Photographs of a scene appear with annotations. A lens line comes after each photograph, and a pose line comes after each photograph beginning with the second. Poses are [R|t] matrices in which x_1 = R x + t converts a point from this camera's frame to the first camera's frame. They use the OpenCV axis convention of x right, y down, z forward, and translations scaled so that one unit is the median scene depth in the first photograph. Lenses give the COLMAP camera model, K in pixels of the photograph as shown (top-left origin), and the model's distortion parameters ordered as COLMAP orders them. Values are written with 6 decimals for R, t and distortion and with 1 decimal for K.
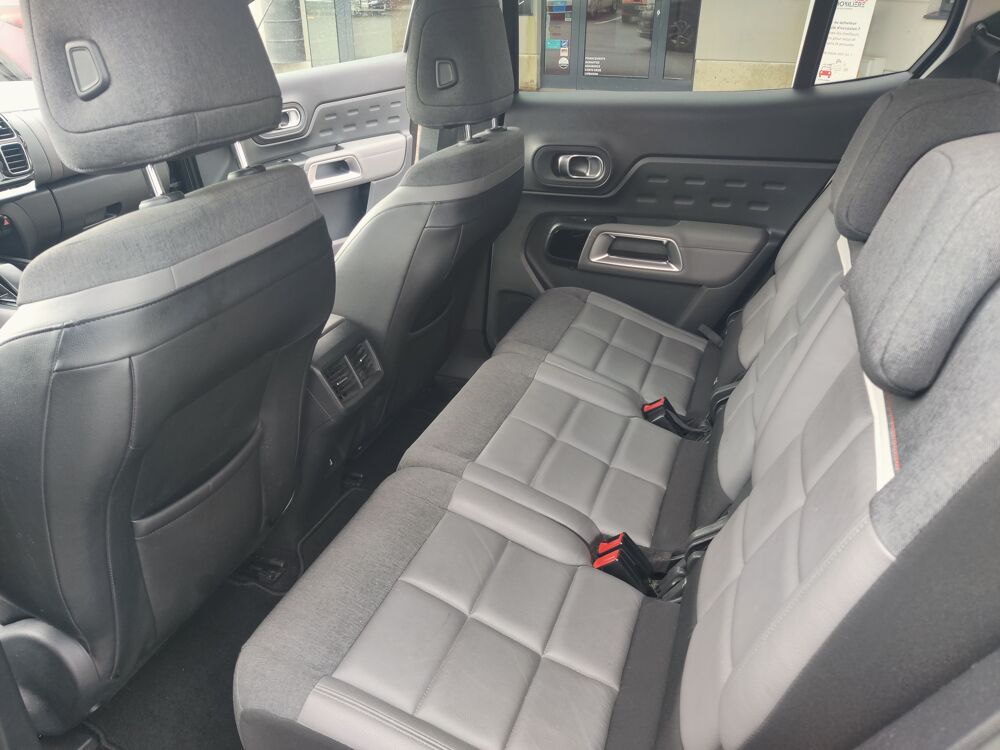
lens RADIAL K [[764.1, 0, 499.1], [0, 764.1, 378.2], [0, 0, 1]] dist [0.005843, -0.026671]
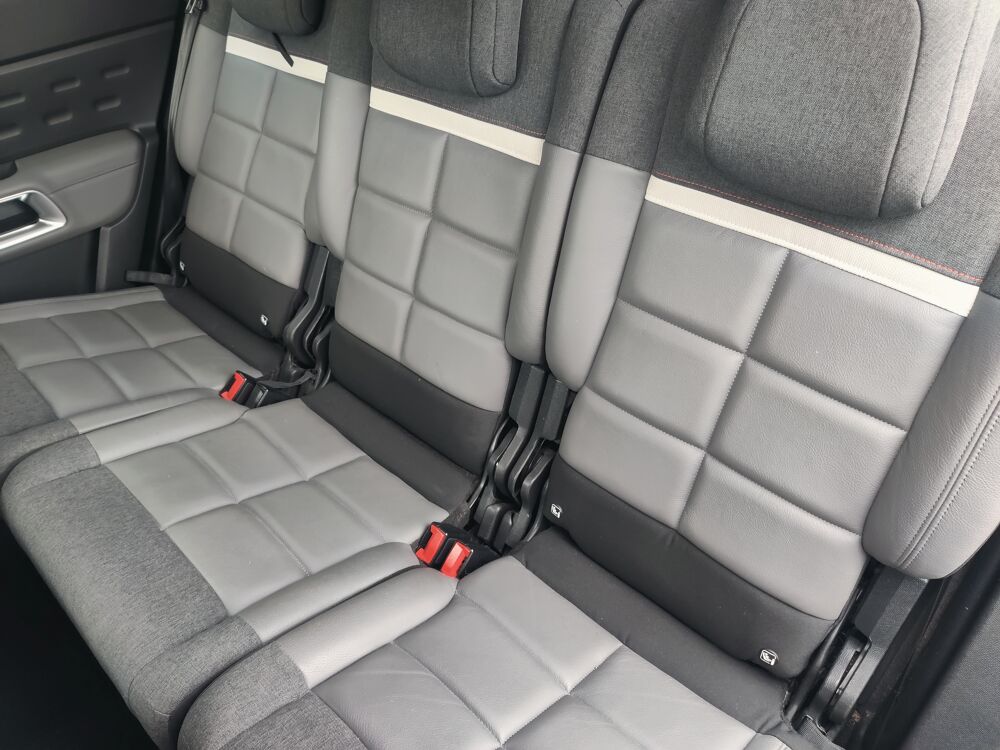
lens RADIAL K [[764.1, 0, 500.4], [0, 764.1, 376.8], [0, 0, 1]] dist [0.005843, -0.026671]
pose [[0.429927, -0.584224, 0.688364, -0.183194], [0.435301, 0.802085, 0.408867, -0.150438], [-0.790997, 0.123863, 0.599151, 0.270950]]
